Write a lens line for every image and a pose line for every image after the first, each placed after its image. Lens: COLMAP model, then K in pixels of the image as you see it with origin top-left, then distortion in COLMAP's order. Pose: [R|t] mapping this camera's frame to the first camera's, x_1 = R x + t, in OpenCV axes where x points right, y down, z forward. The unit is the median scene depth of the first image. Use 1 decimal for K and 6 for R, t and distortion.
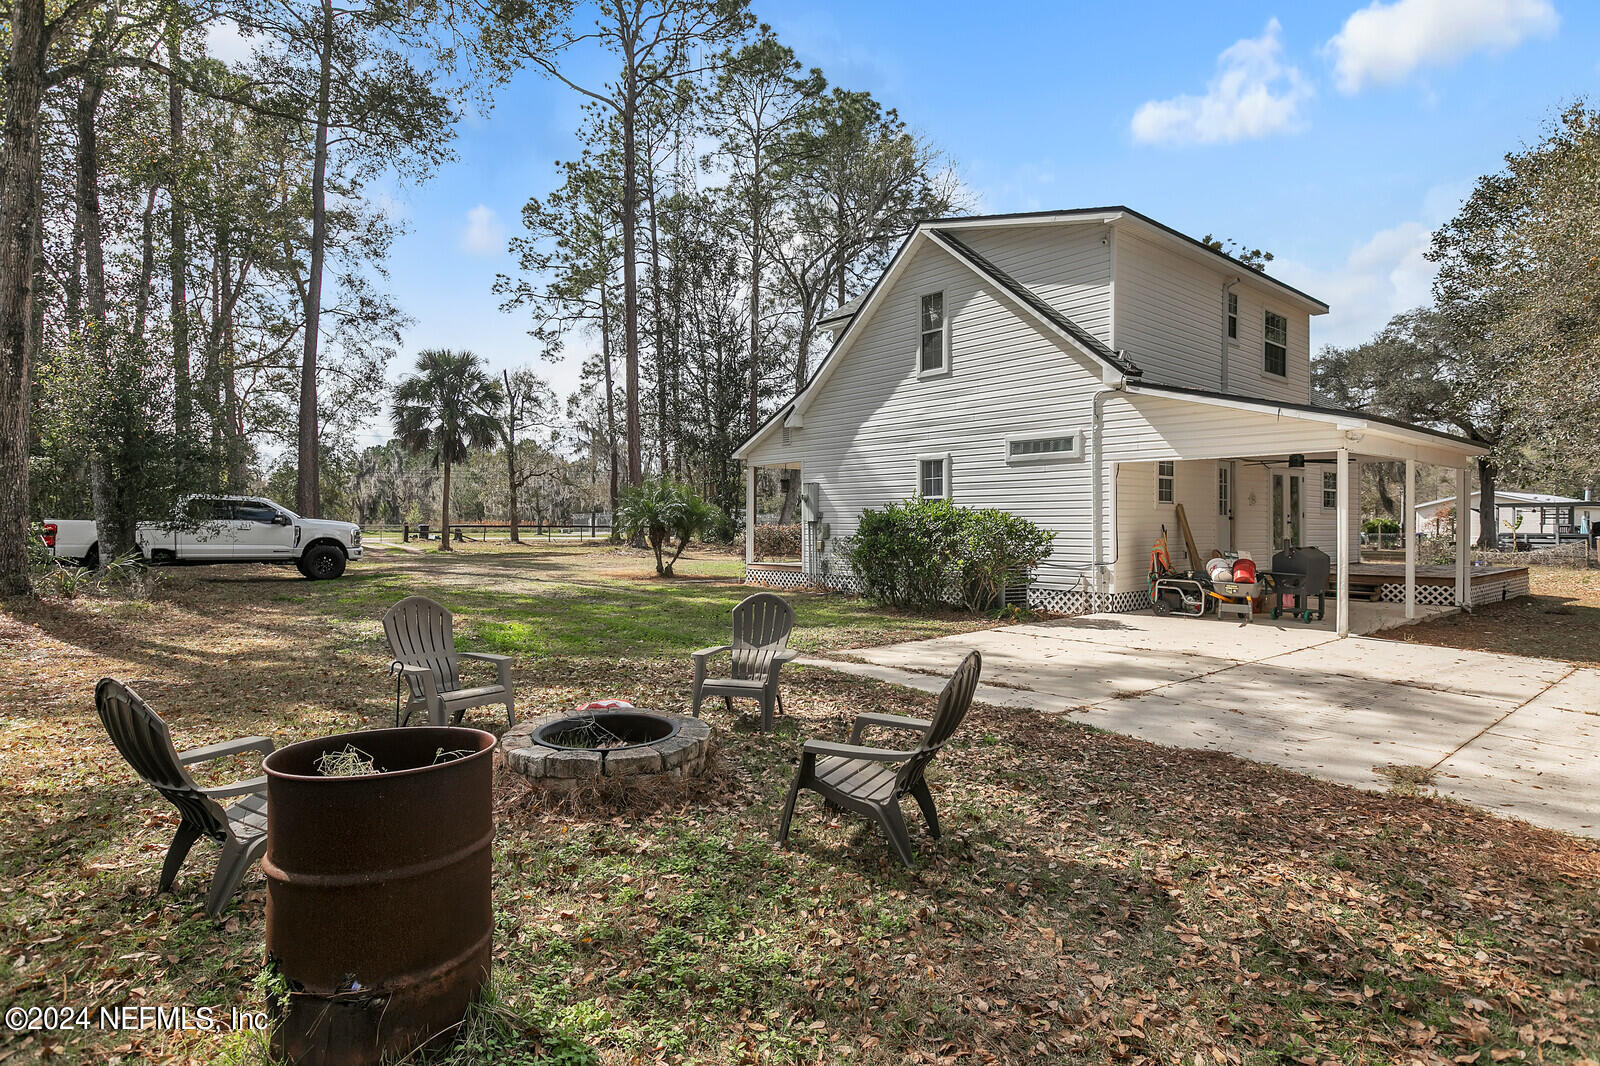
lens RADIAL K [[854.2, 0, 804.3], [0, 854.2, 534.2], [0, 0, 1]] dist [-0.005348, -0.000282]
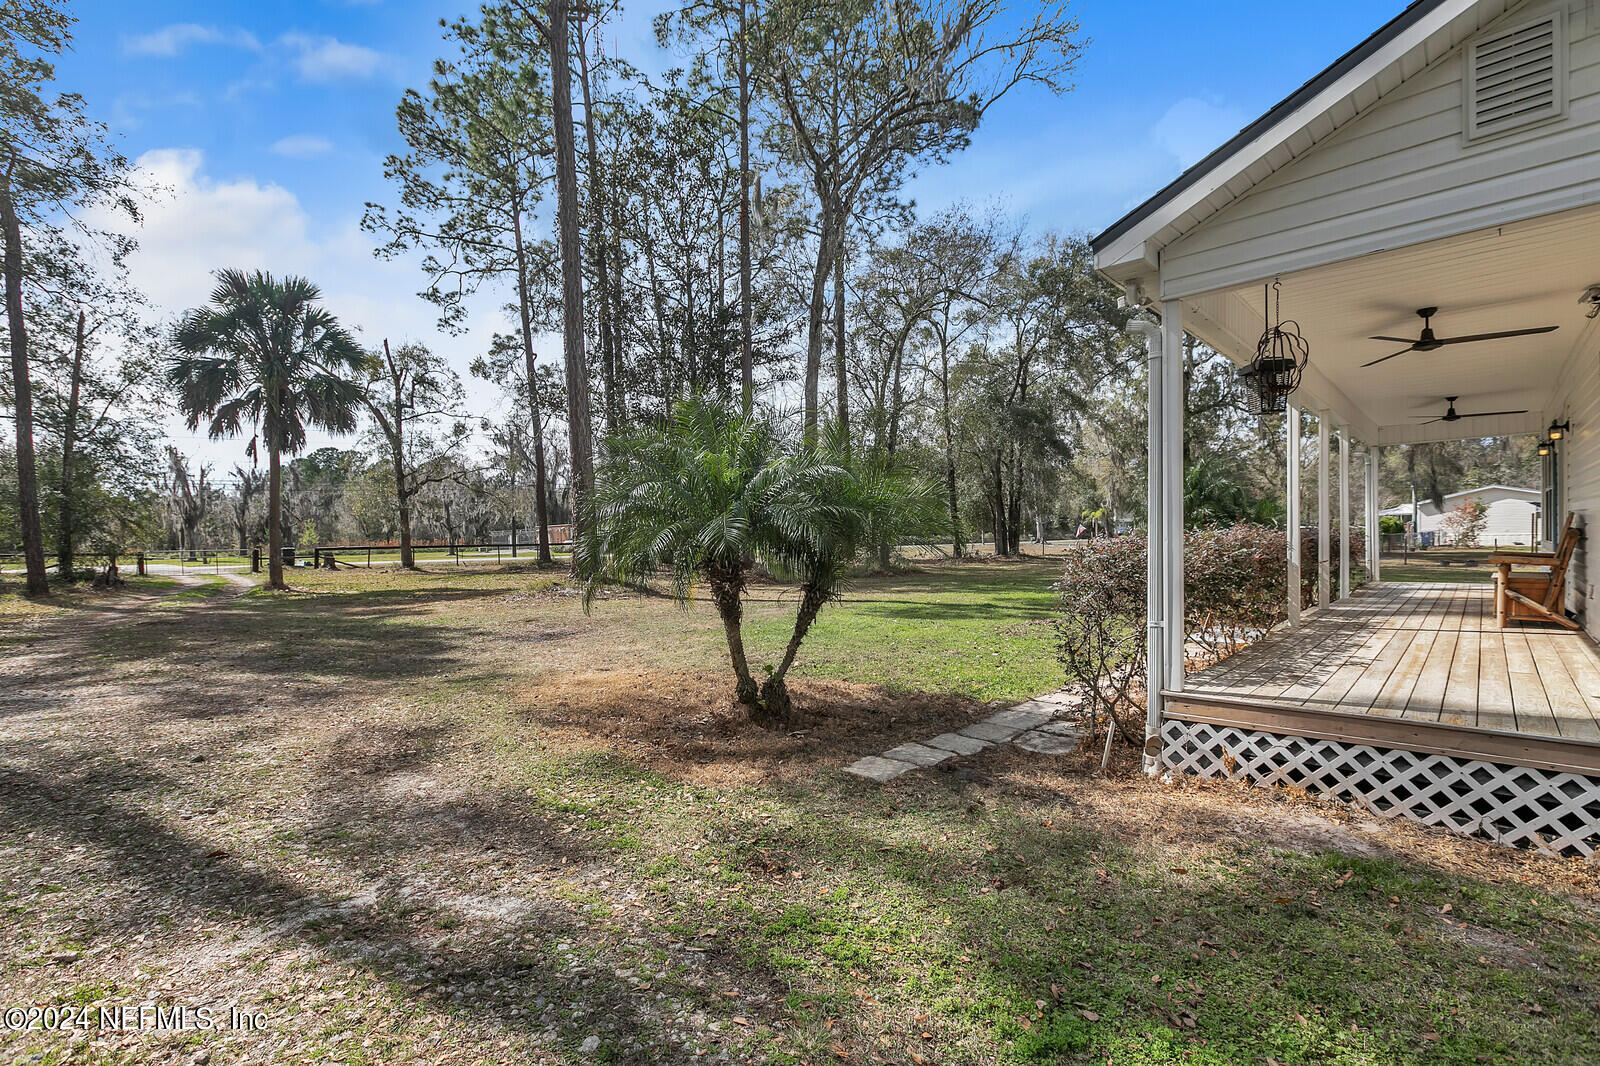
lens RADIAL K [[749.5, 0, 797.8], [0, 749.5, 560.2], [0, 0, 1]] dist [0.005920, 0.000294]
pose [[0.992735, -0.023400, 0.118027, -0.071025], [0.021123, 0.999566, 0.020510, -0.003855], [-0.118456, -0.017868, 0.992799, 0.289172]]
